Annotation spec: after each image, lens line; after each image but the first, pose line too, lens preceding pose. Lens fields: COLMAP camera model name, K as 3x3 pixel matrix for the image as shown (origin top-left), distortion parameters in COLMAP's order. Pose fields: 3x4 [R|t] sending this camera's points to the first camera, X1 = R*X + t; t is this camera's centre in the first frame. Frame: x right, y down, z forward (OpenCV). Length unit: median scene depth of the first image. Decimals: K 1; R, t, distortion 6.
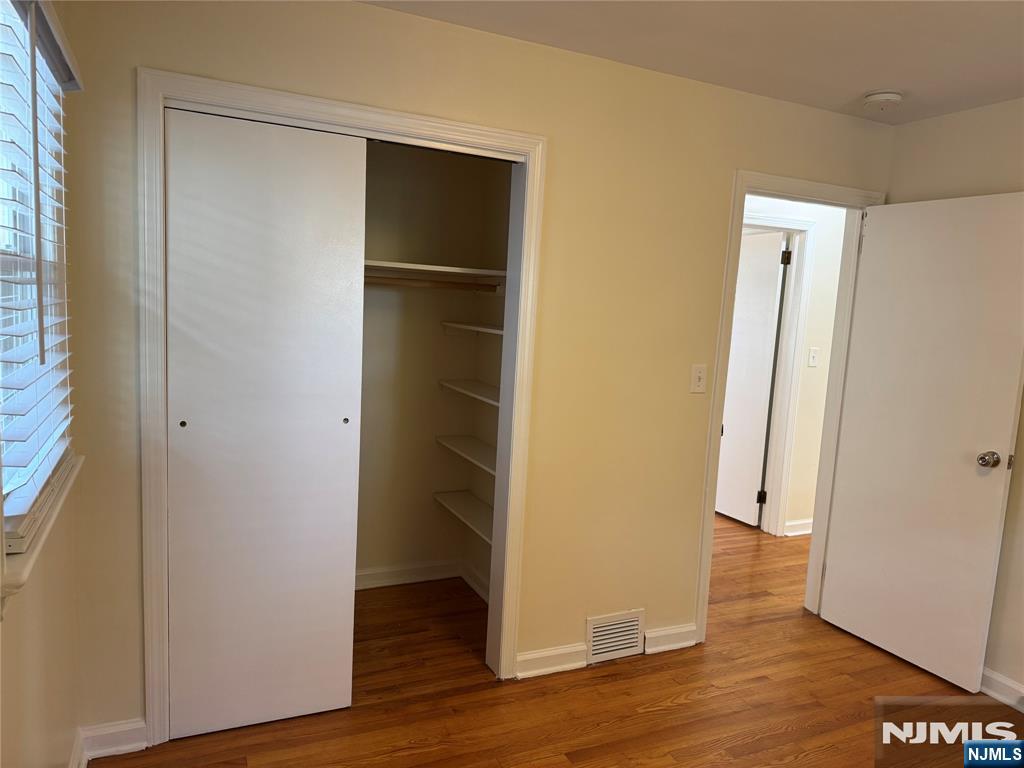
lens RADIAL K [[726.4, 0, 508.9], [0, 726.4, 391.0], [0, 0, 1]] dist [0.059685, -0.057384]
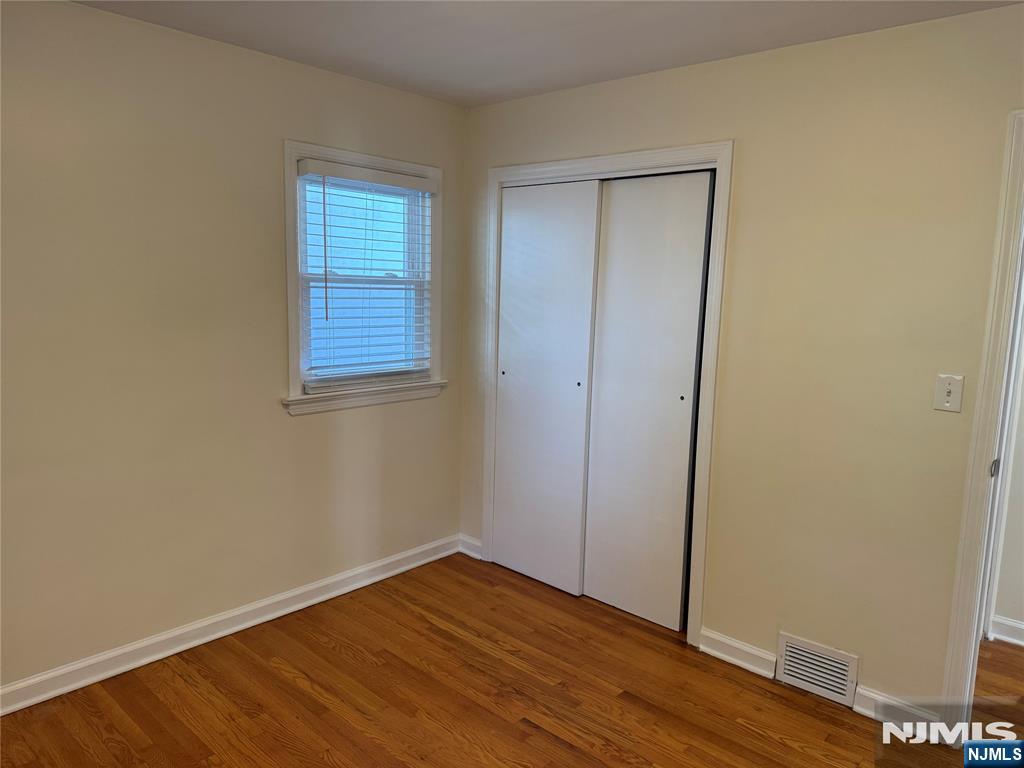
lens RADIAL K [[726.4, 0, 505.2], [0, 726.4, 380.9], [0, 0, 1]] dist [0.059685, -0.057384]
pose [[0.371750, 0.086240, -0.924318, 0.949000], [-0.112354, 0.992536, 0.047418, -0.015818], [0.921509, 0.086223, 0.378665, 0.330457]]
